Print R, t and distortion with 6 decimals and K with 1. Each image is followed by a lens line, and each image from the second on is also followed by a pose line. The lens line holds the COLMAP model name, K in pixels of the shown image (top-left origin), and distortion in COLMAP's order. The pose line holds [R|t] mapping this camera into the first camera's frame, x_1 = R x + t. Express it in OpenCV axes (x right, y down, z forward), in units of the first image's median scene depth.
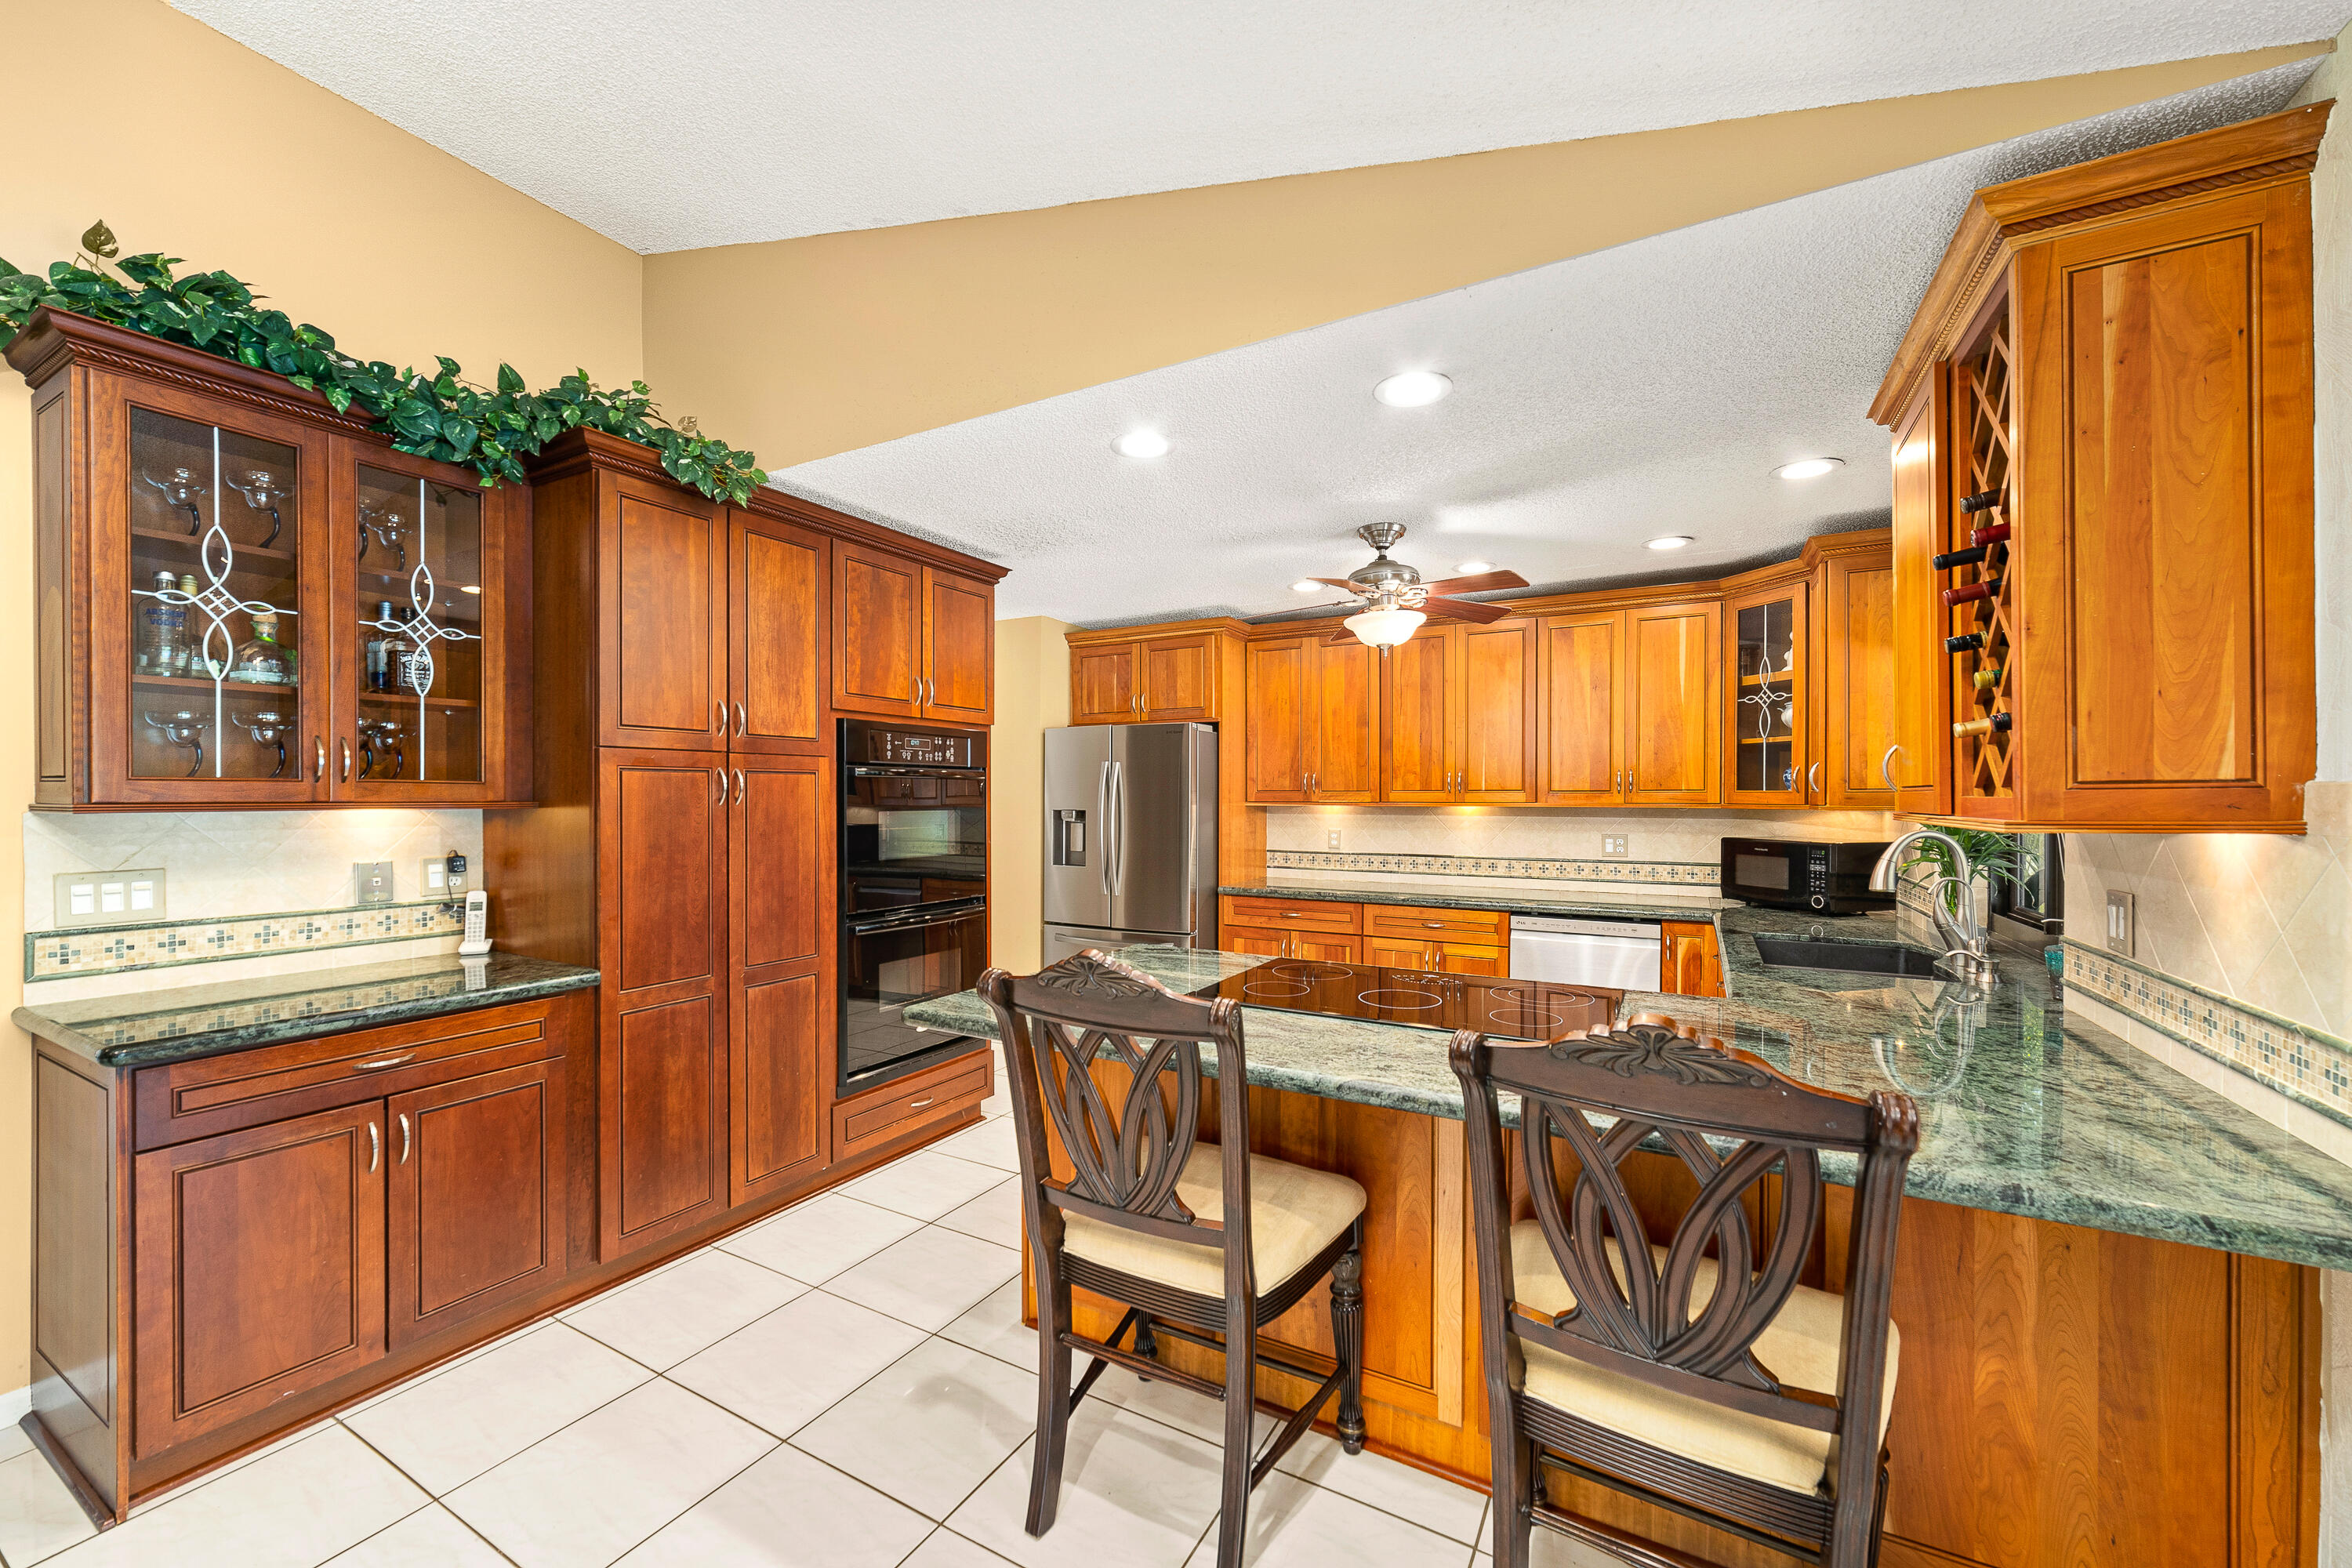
lens RADIAL K [[910.3, 0, 1183.7], [0, 910.3, 791.1], [0, 0, 1]] dist [-0.005739, 0.001333]
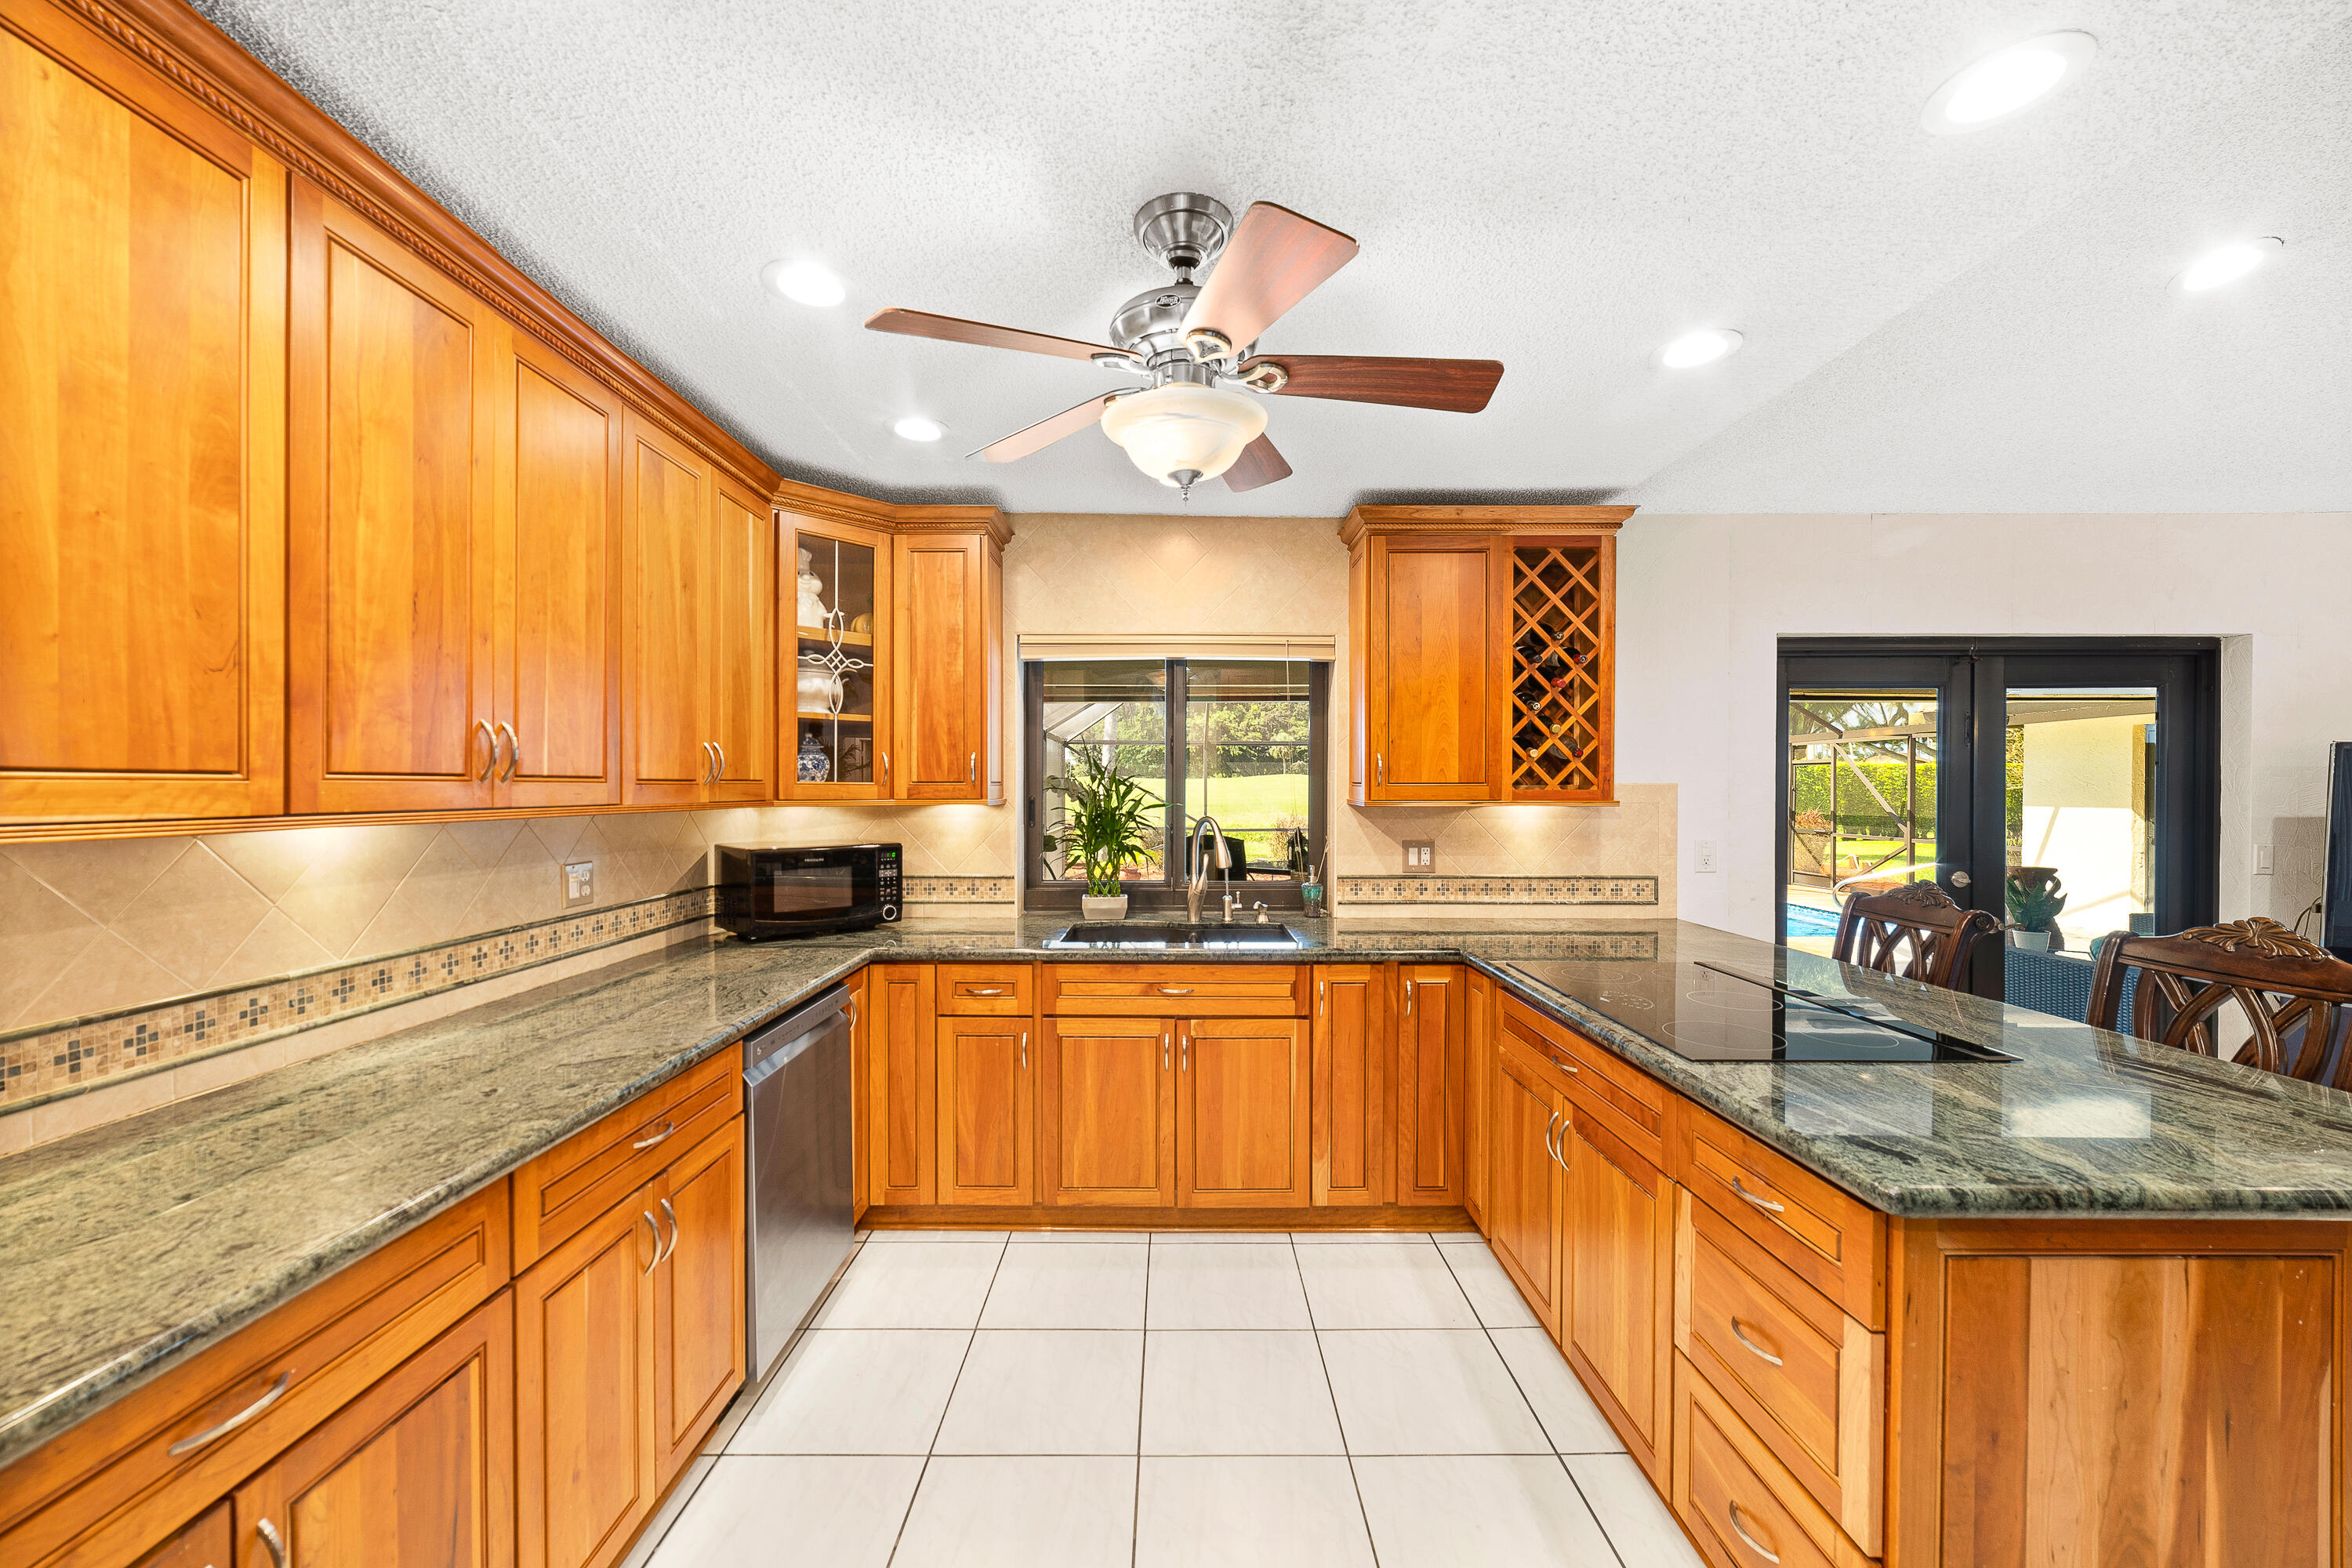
lens RADIAL K [[894.9, 0, 1164.8], [0, 894.9, 791.8], [0, 0, 1]] dist [-0.004517, 0.001517]
pose [[-0.479713, -0.004450, 0.877414, -0.207884], [-0.004623, 0.999986, 0.002544, 0.005623], [-0.877413, -0.002836, -0.479727, 1.417008]]
